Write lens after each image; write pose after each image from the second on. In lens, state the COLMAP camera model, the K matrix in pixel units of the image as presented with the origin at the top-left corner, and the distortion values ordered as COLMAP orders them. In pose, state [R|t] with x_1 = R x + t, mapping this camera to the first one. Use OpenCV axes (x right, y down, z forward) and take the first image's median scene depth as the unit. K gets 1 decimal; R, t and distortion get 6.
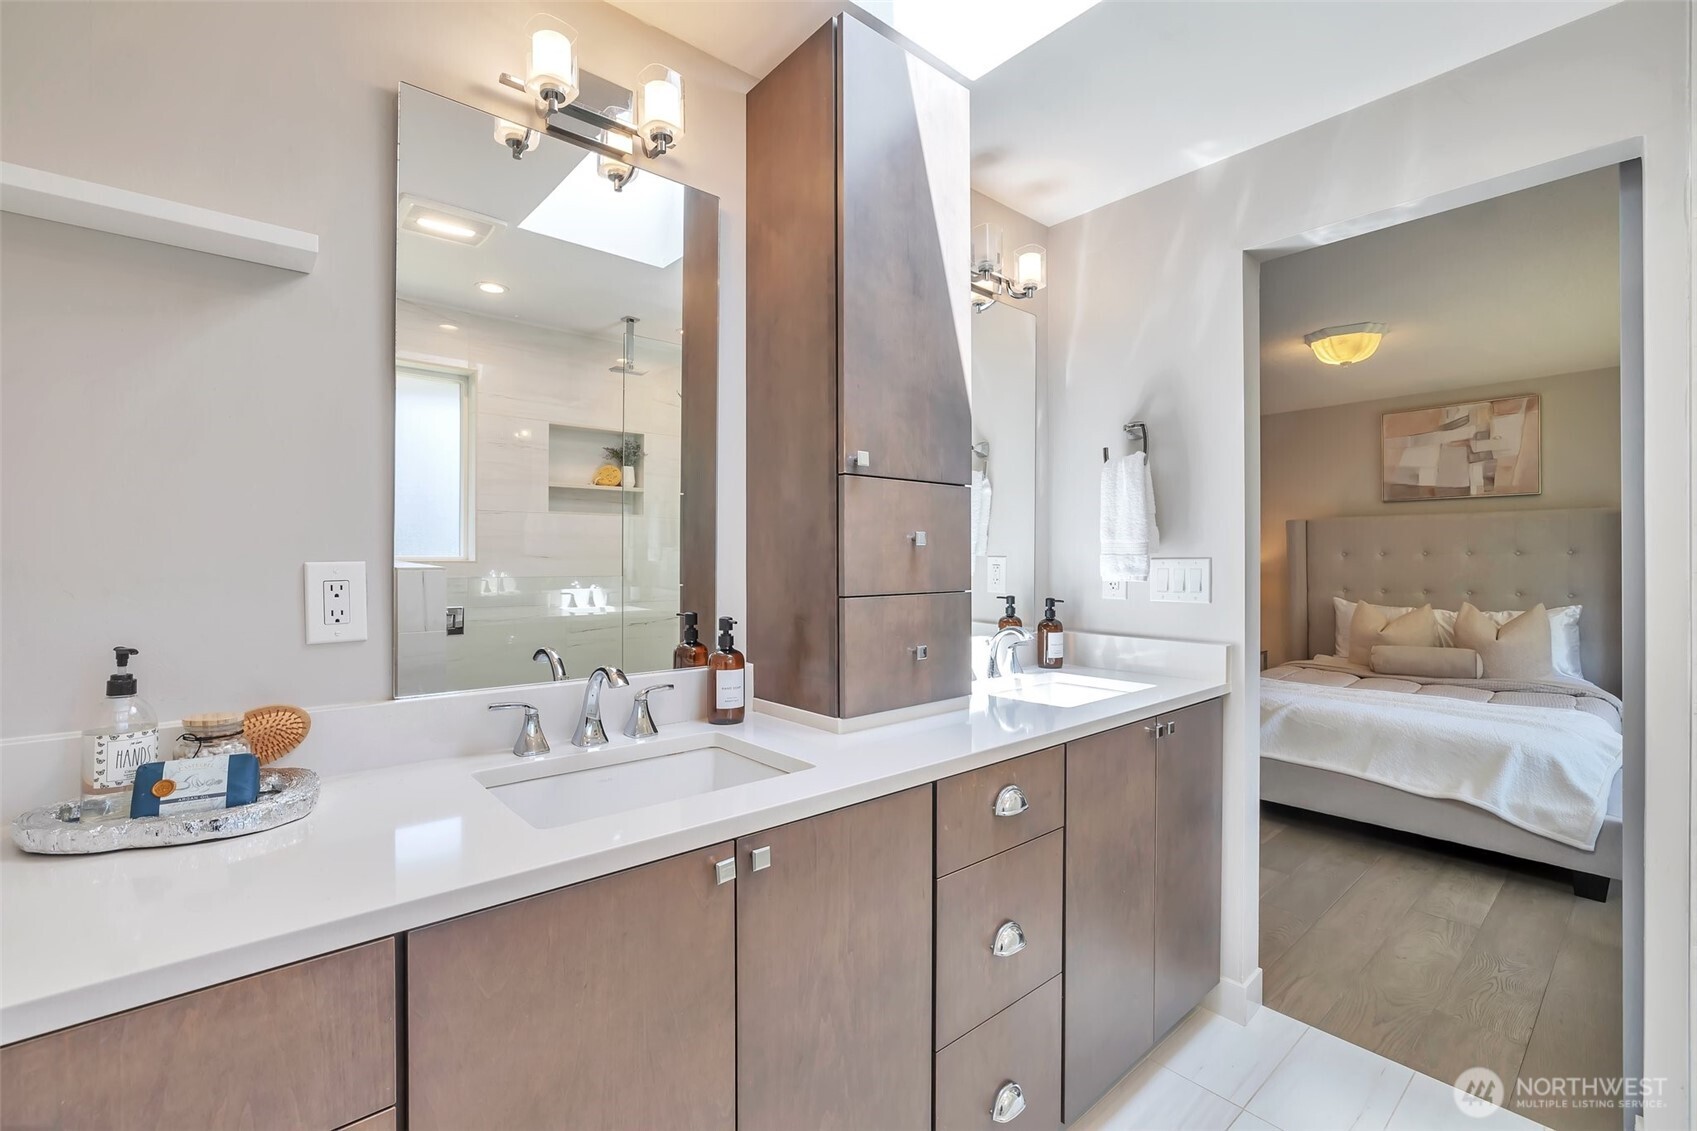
lens RADIAL K [[729.2, 0, 842.5], [0, 729.2, 559.4], [0, 0, 1]] dist [-0.001796, 0.002468]
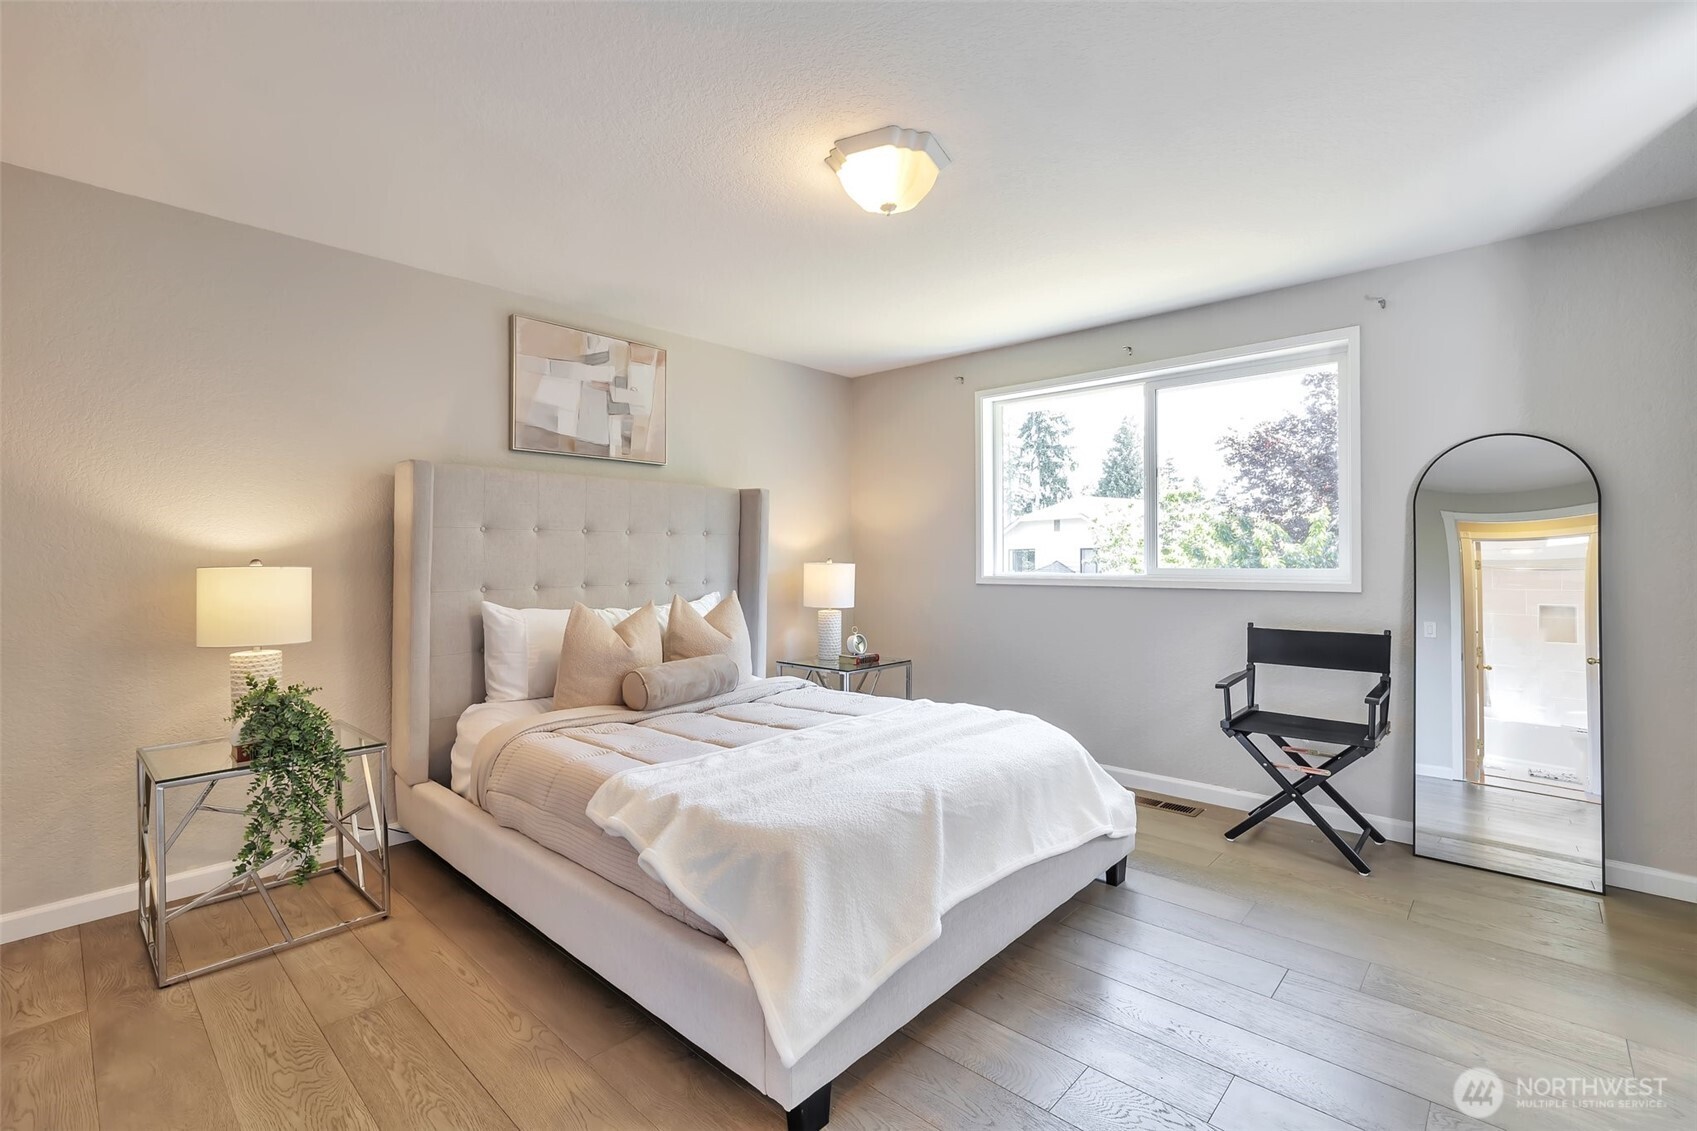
lens RADIAL K [[759.2, 0, 844.0], [0, 759.2, 553.5], [0, 0, 1]] dist [-0.016075, 0.004167]
pose [[-0.120257, 0.011828, 0.992672, 0.046159], [0.004033, 0.999927, -0.011426, 0.023244], [-0.992735, 0.002630, -0.120296, 0.851914]]
